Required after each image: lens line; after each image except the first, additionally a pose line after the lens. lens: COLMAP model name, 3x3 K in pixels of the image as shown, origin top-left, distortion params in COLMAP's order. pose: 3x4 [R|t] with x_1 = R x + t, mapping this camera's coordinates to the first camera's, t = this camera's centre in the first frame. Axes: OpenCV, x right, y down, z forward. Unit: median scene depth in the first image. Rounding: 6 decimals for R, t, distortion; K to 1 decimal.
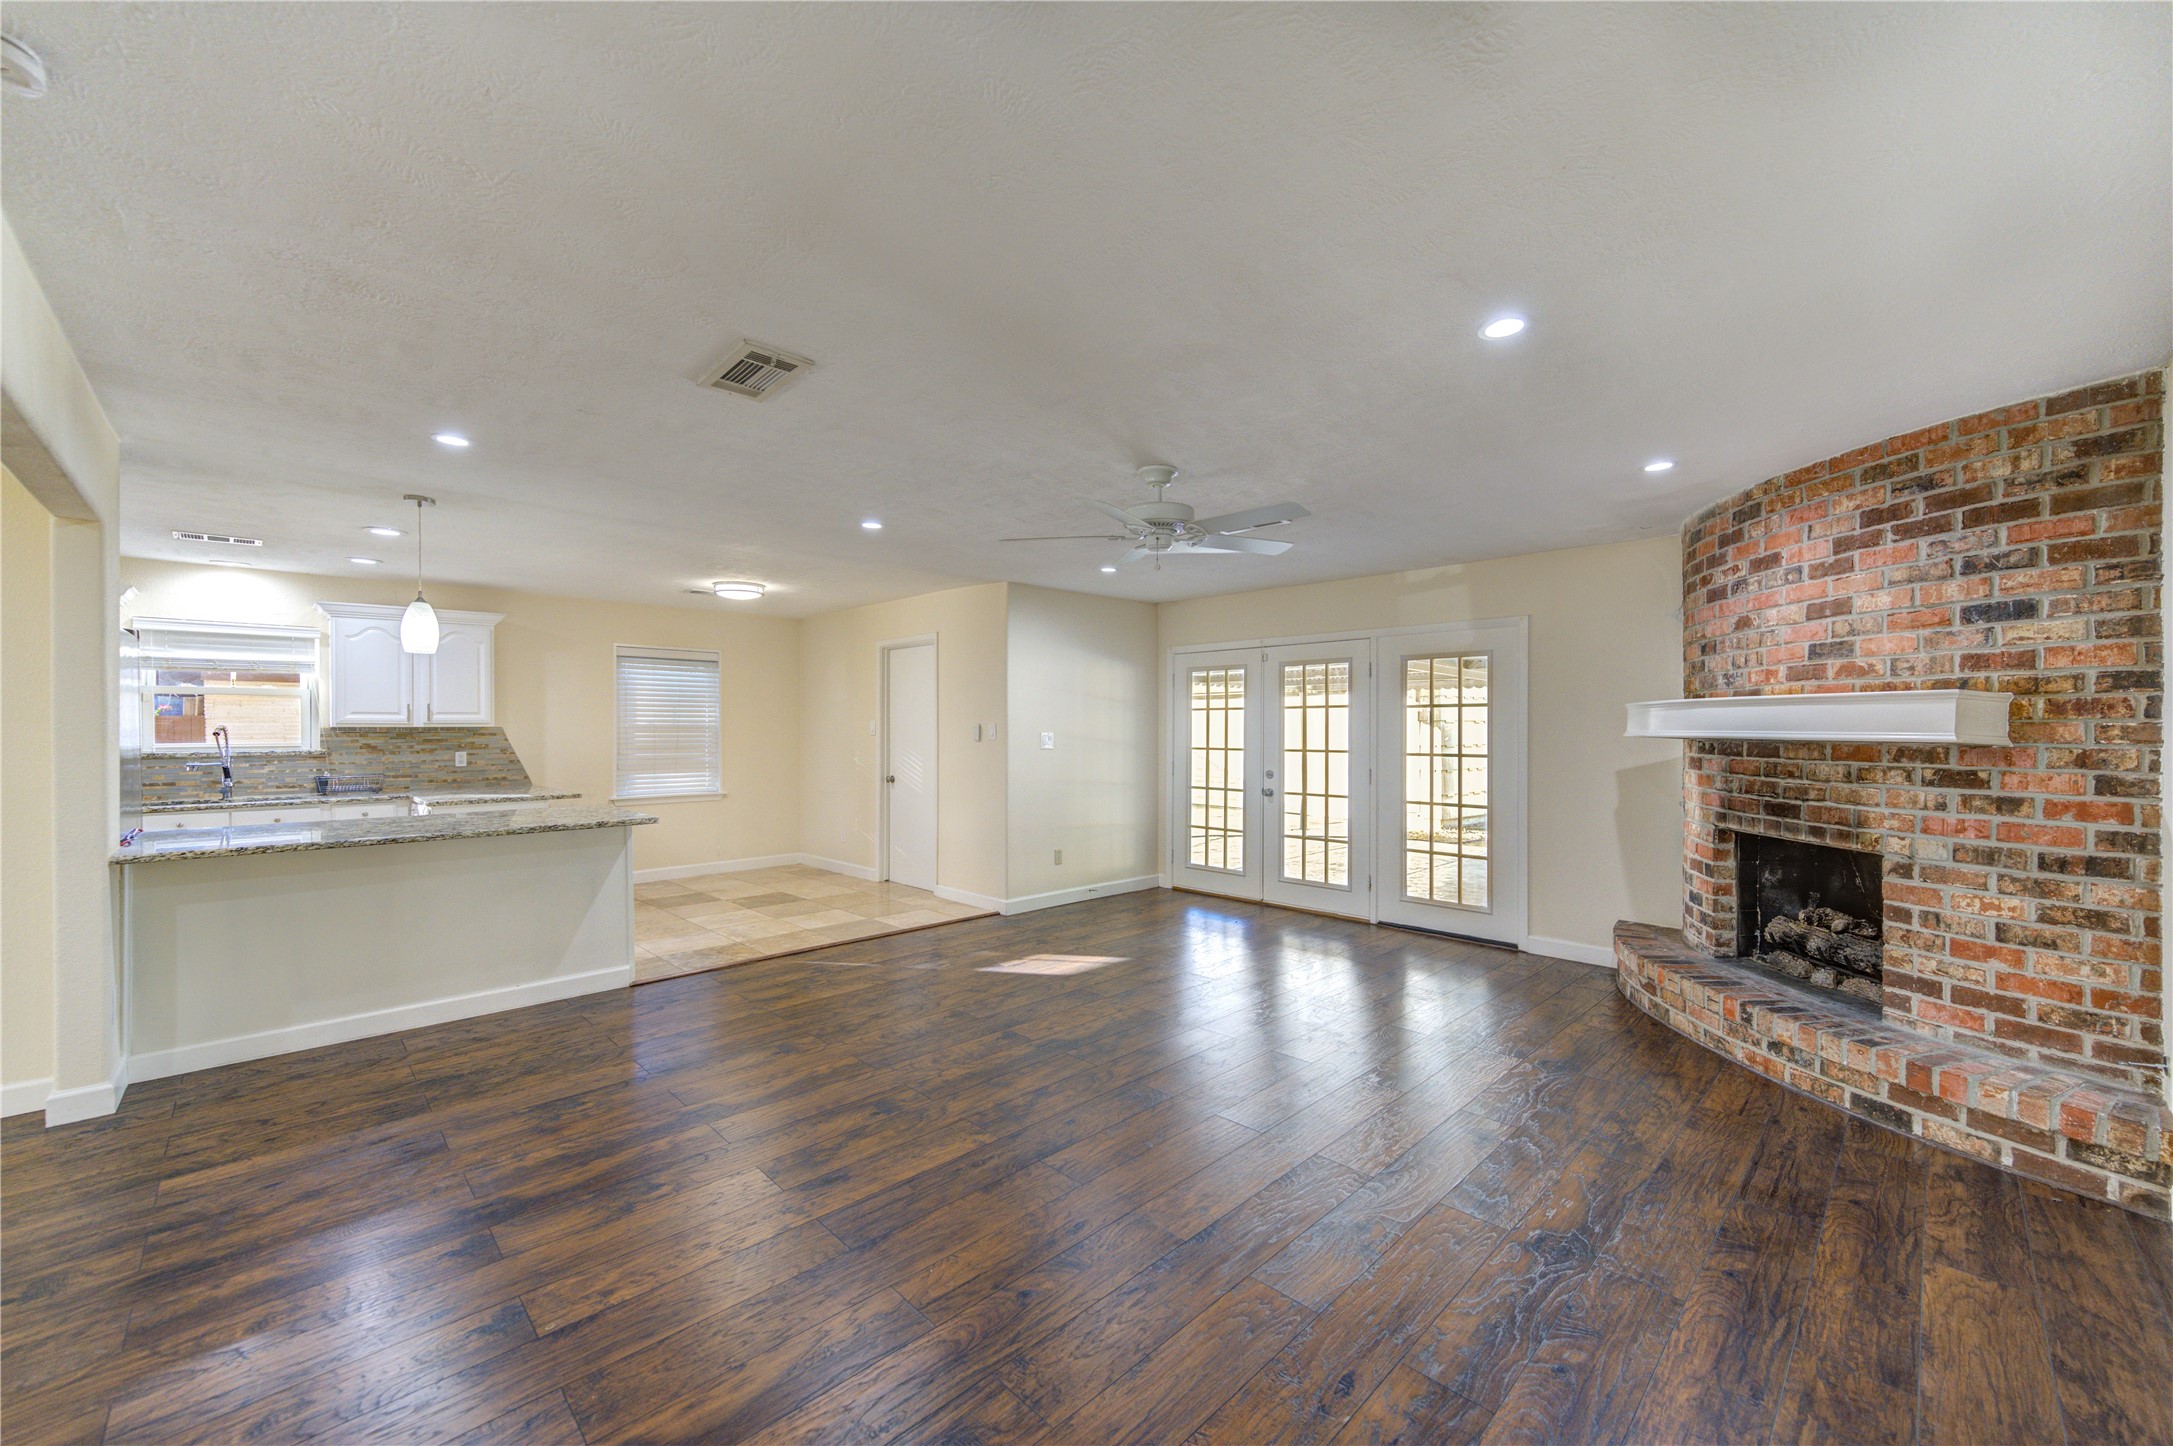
lens RADIAL K [[849.1, 0, 1070.1], [0, 849.1, 728.7], [0, 0, 1]] dist [0.003218, -0.000273]
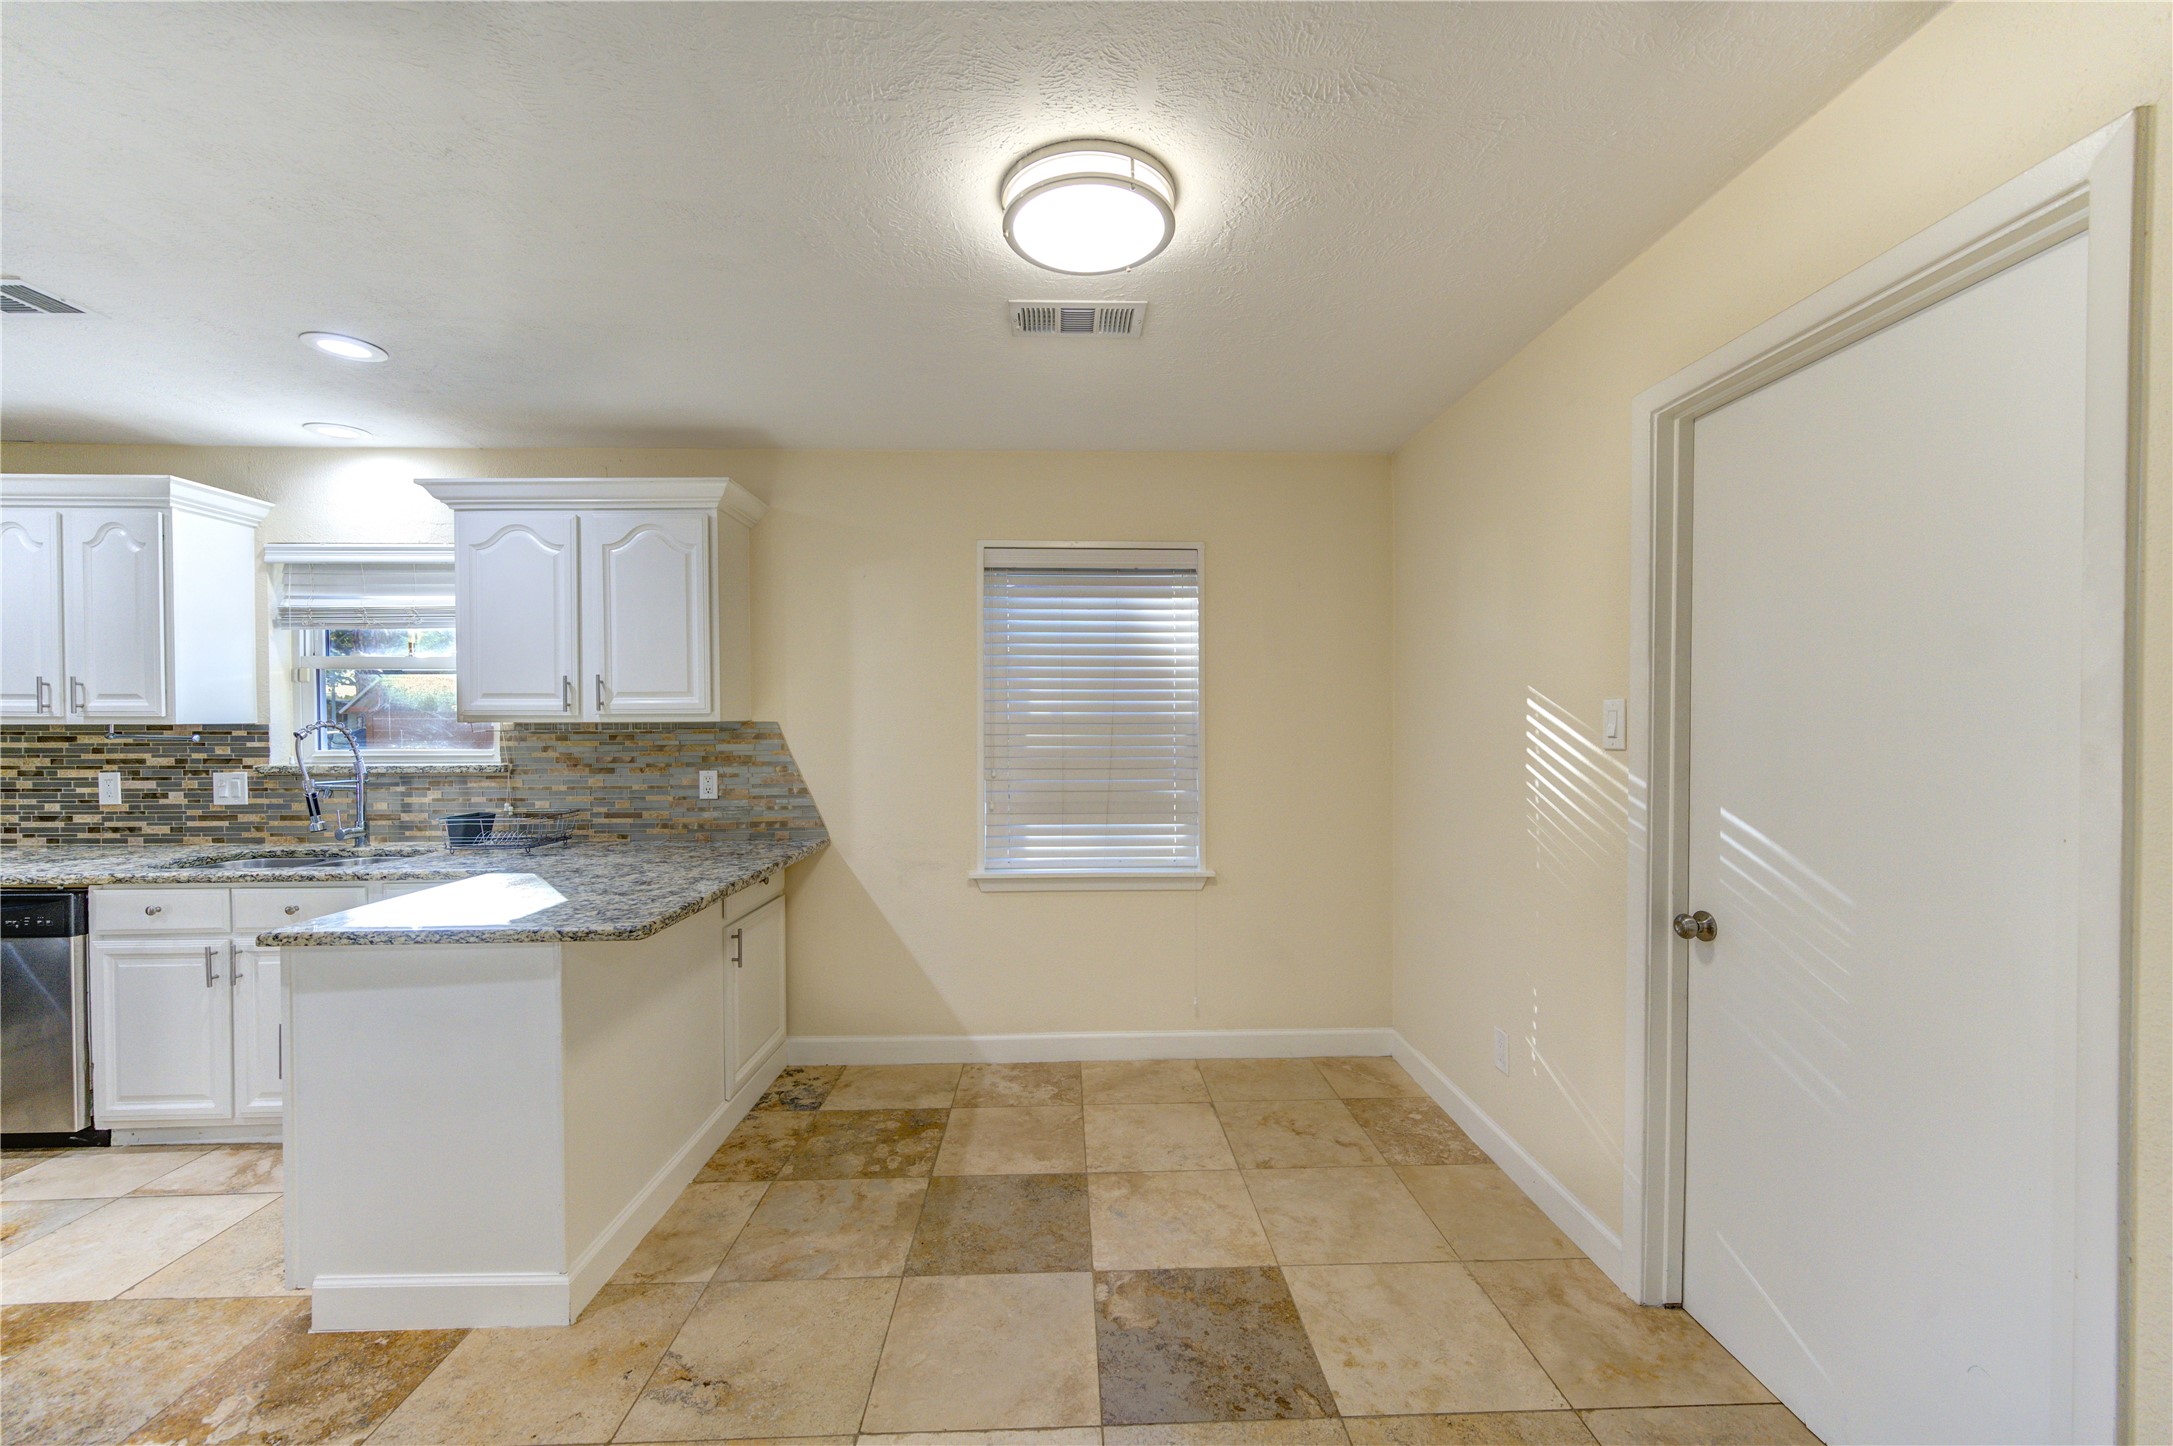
lens RADIAL K [[849.1, 0, 1098.4], [0, 849.1, 726.0], [0, 0, 1]] dist [0.003218, -0.000273]
pose [[0.749575, 0.007821, -0.661873, -0.209179], [0.000974, 0.999916, 0.012919, -0.006386], [0.661919, -0.010328, 0.749504, 0.810707]]
